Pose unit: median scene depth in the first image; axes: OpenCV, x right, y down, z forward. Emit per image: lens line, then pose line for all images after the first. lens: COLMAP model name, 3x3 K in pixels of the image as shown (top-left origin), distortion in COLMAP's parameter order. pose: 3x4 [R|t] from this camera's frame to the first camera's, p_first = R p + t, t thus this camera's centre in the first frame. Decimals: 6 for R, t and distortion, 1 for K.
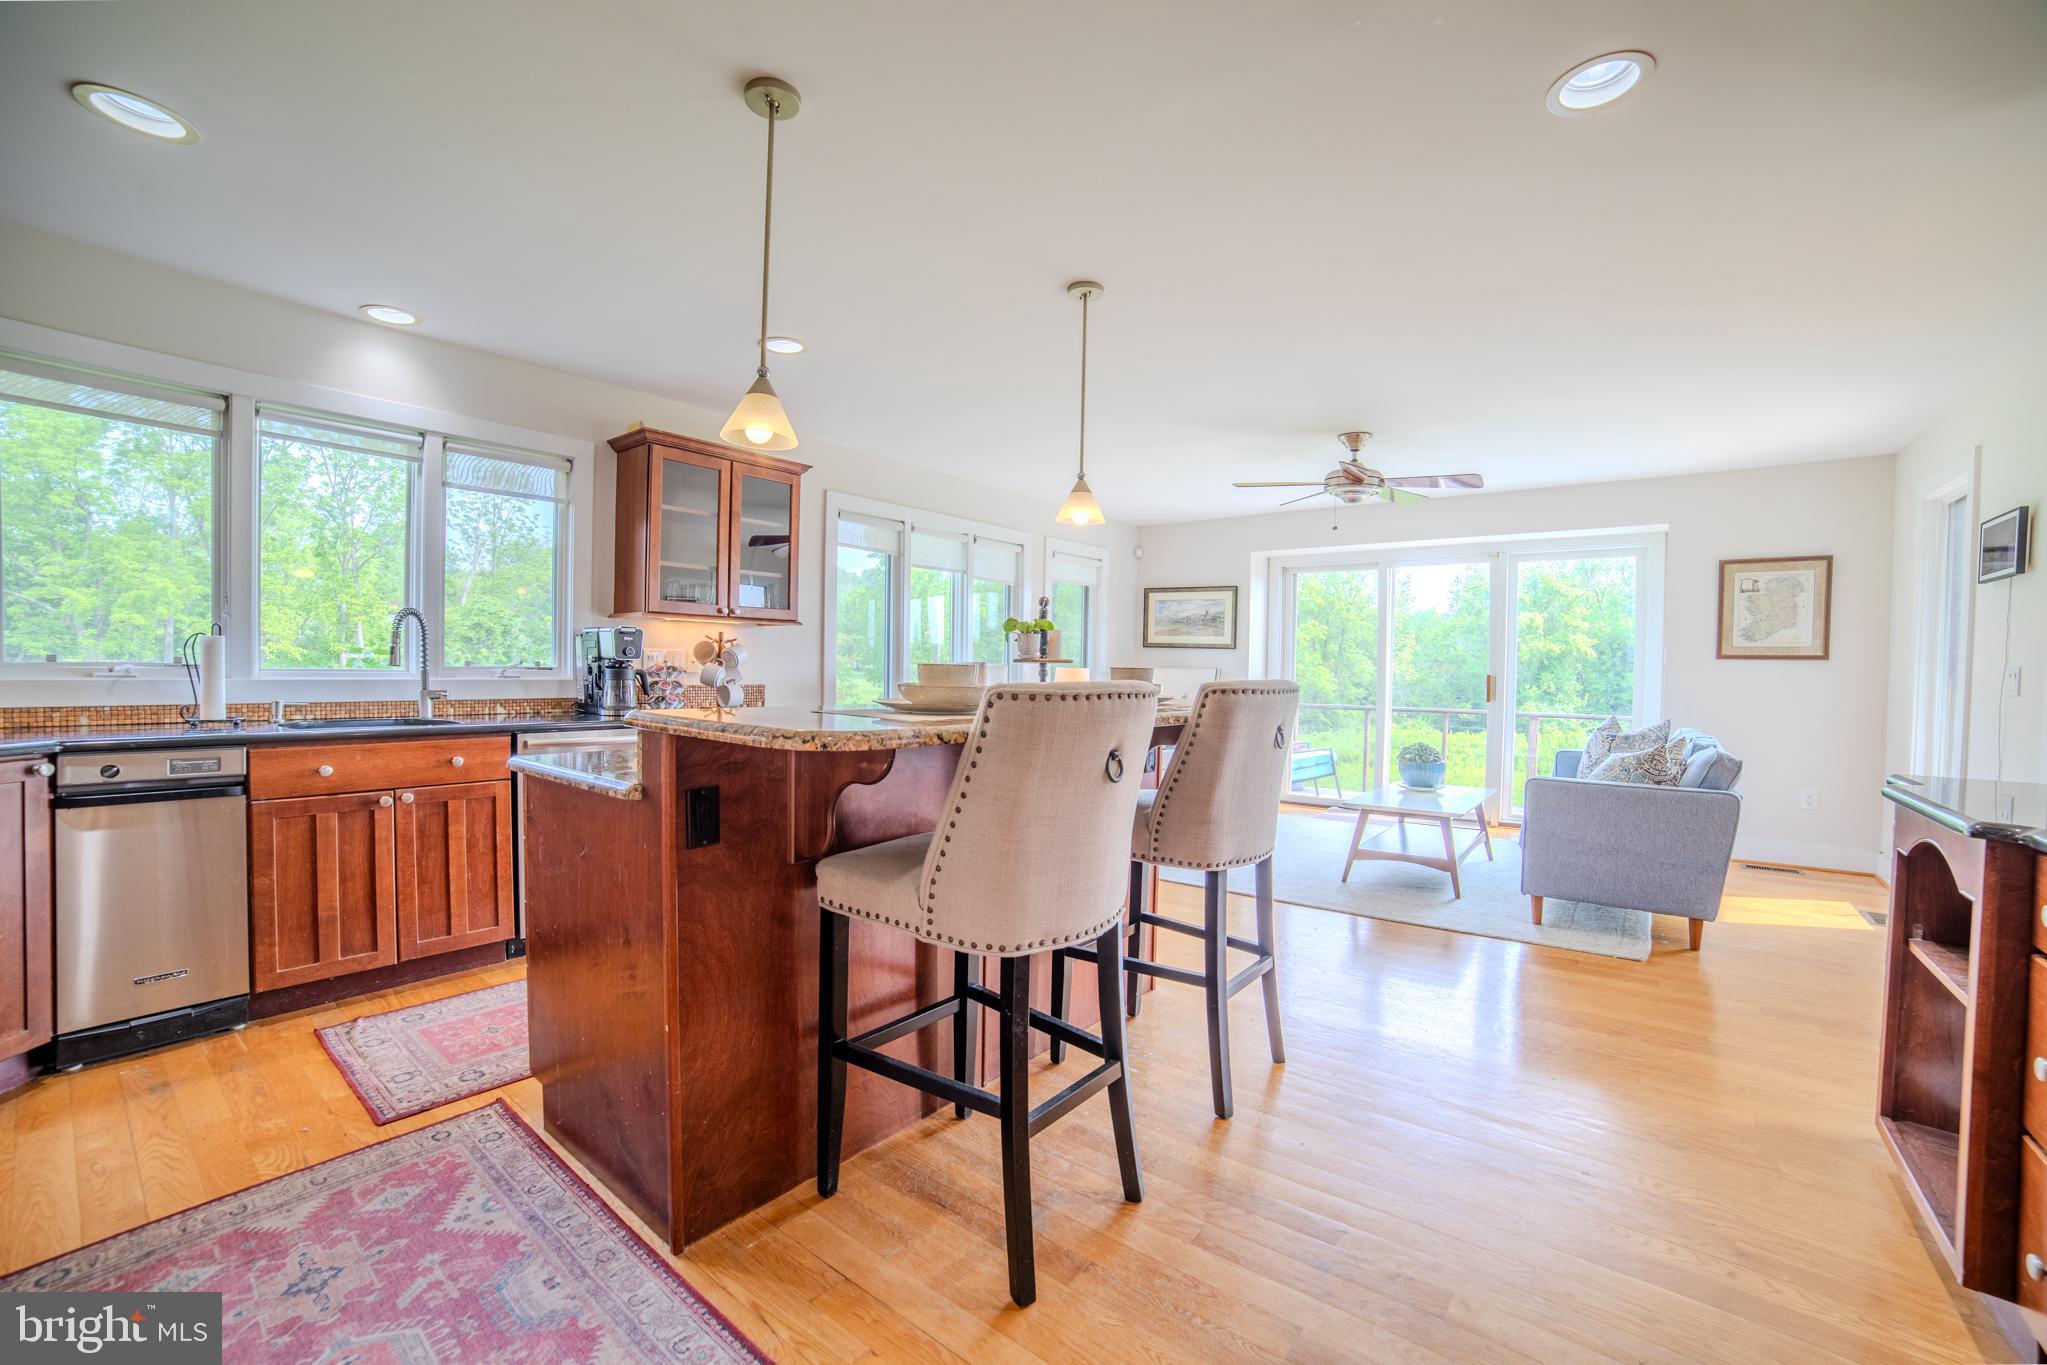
lens RADIAL K [[844.4, 0, 1022.0], [0, 844.4, 688.6], [0, 0, 1]] dist [-0.101701, 0.034201]
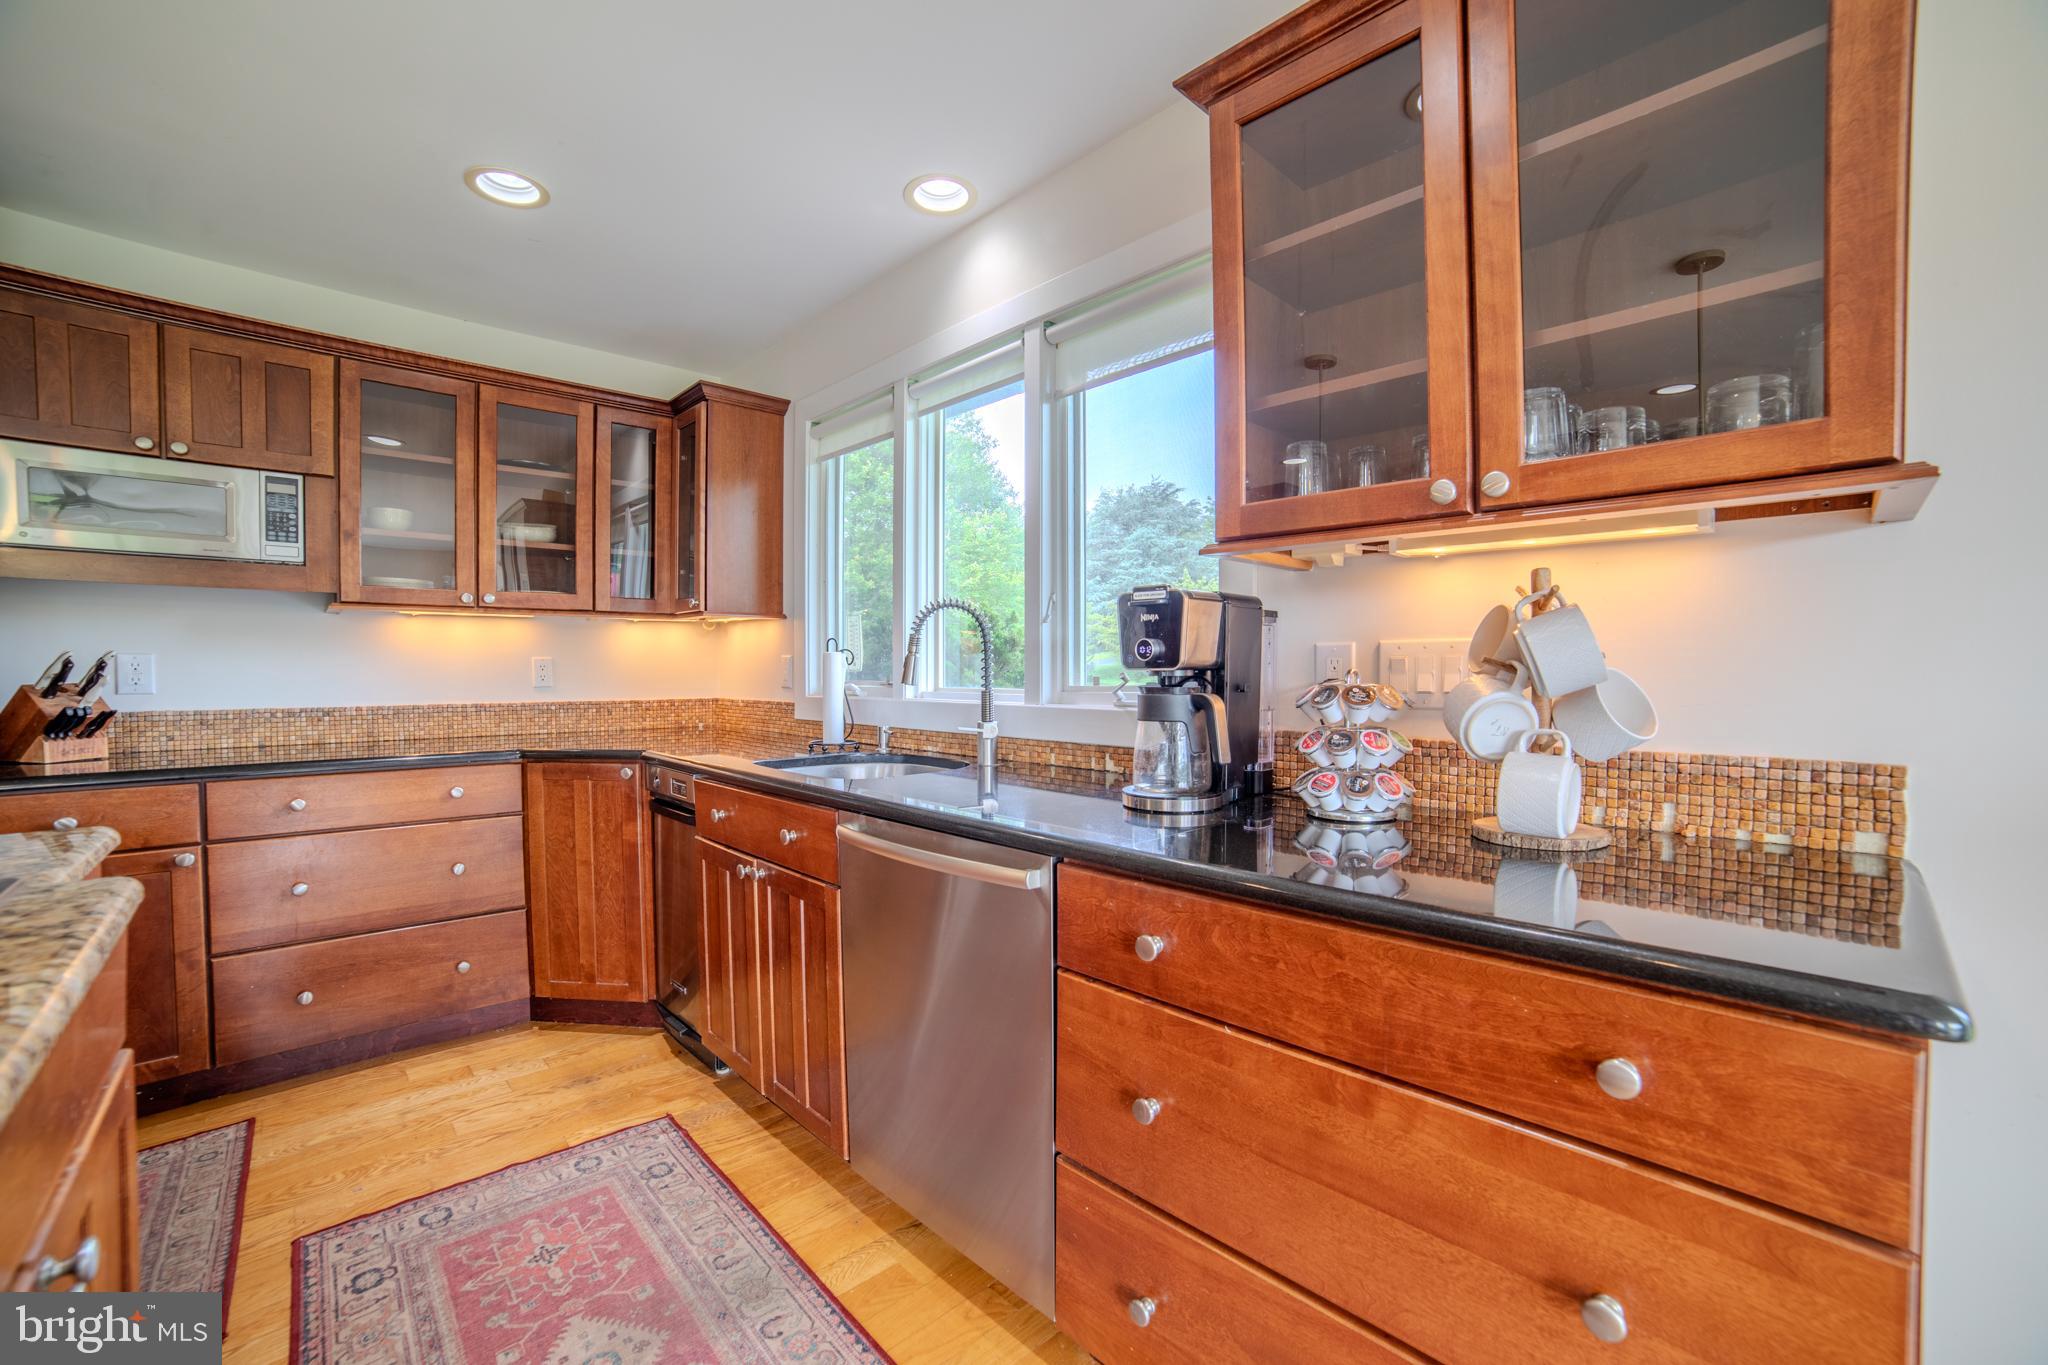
lens RADIAL K [[836.8, 0, 1024.0], [0, 836.8, 690.8], [0, 0, 1]] dist [-0.105122, 0.036634]
pose [[-0.149192, 0.006442, -0.988787, -0.089577], [-0.028102, 0.999547, 0.010752, -0.035104], [0.988409, 0.029392, -0.148943, 1.269938]]
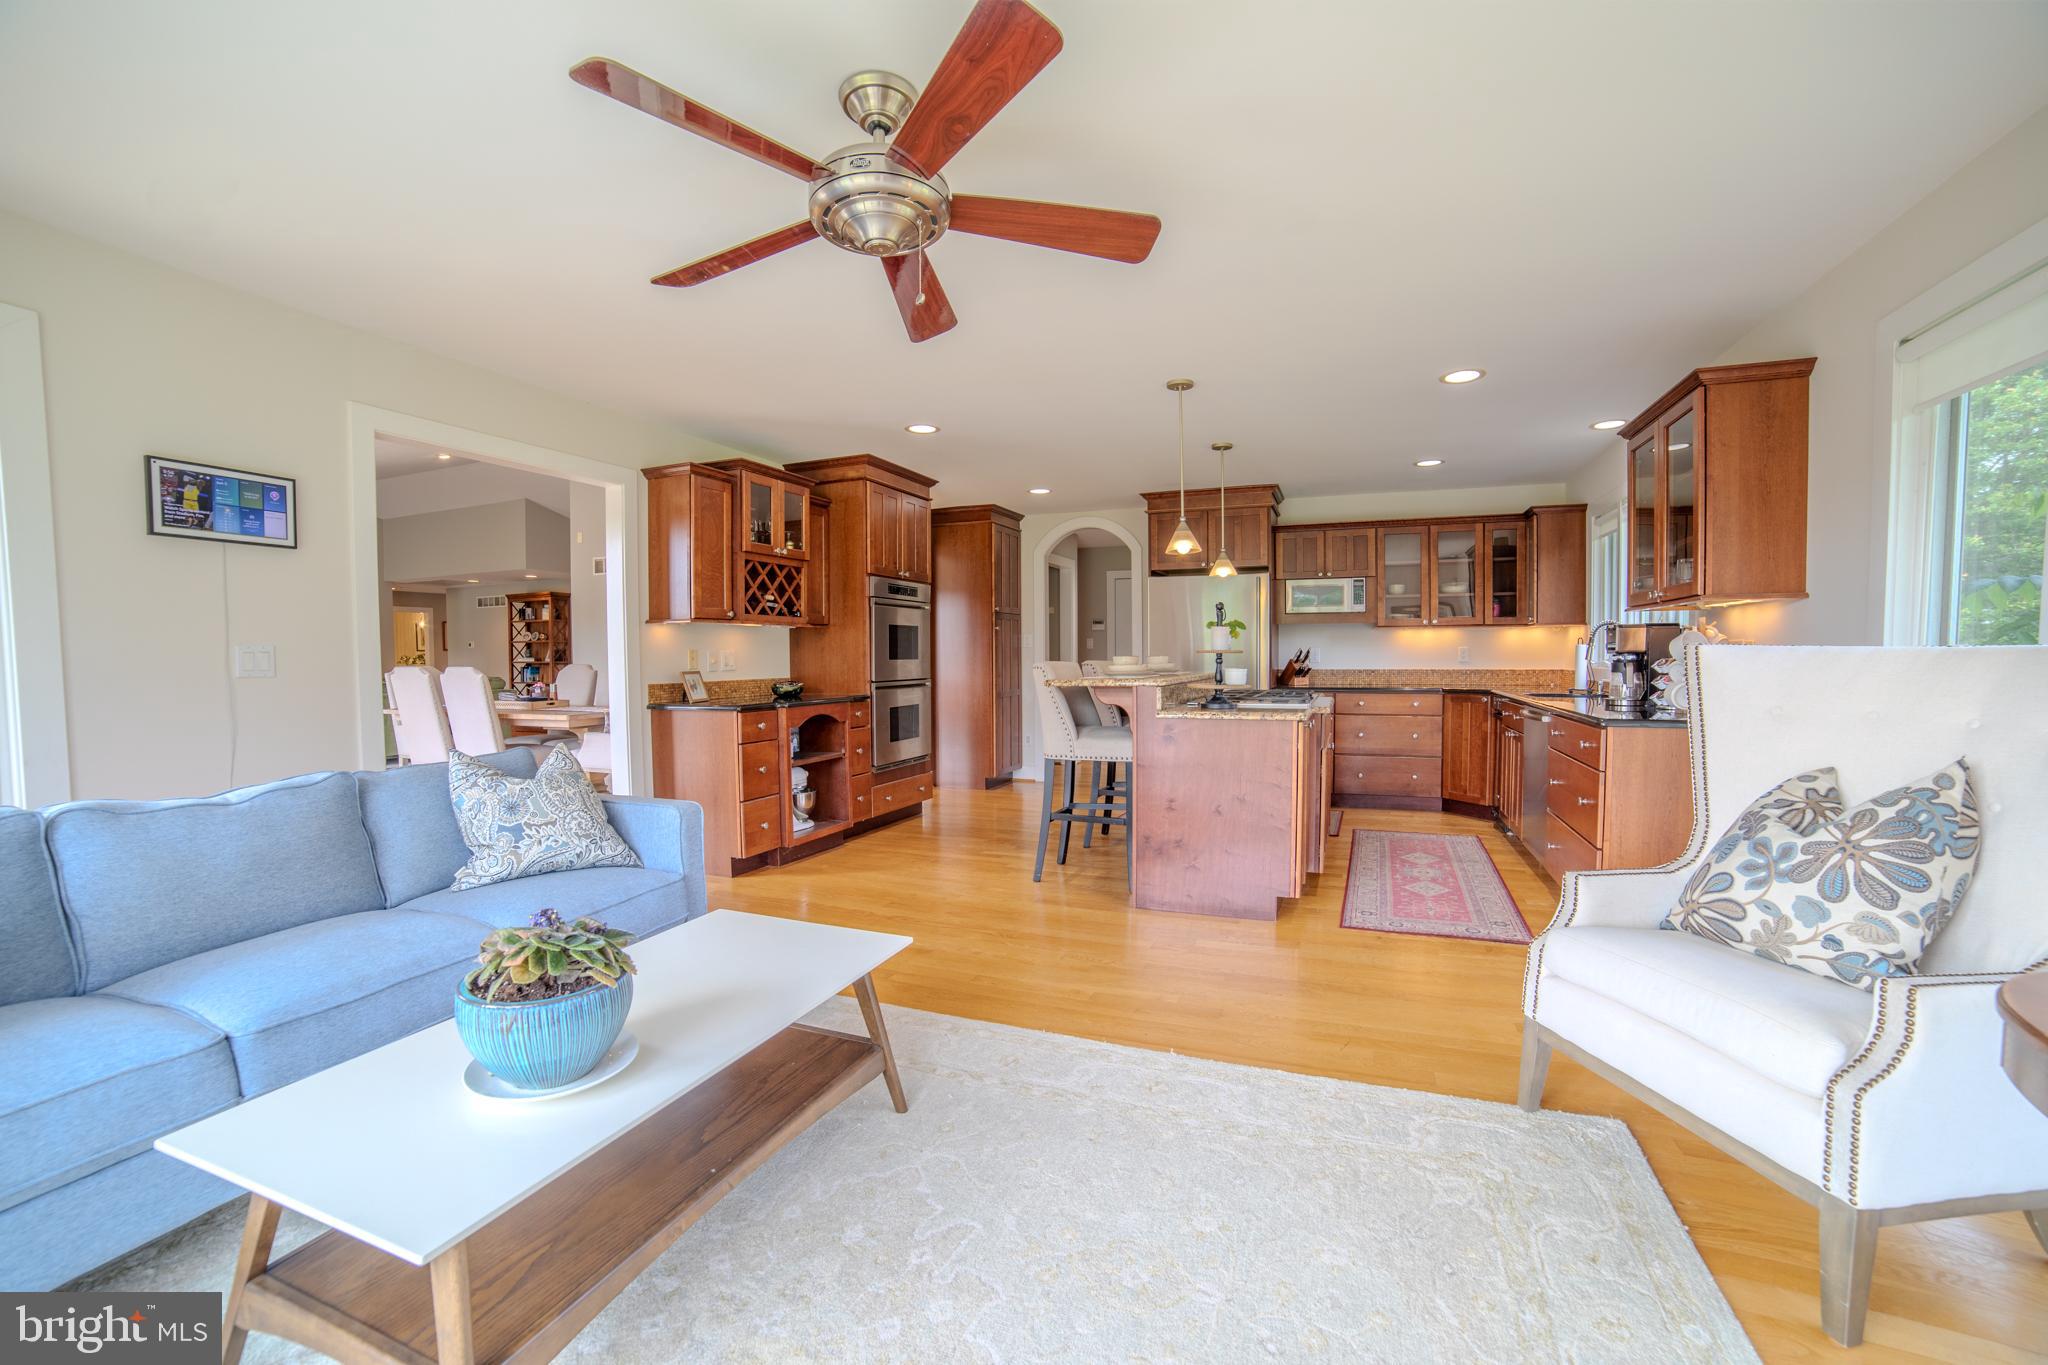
lens RADIAL K [[825.1, 0, 1040.8], [0, 825.1, 690.0], [0, 0, 1]] dist [-0.106832, 0.034250]
pose [[-0.958334, 0.001749, -0.285644, 0.645568], [-0.016447, 0.997984, 0.061290, -0.048451], [0.285175, 0.063434, -0.956374, 2.215786]]
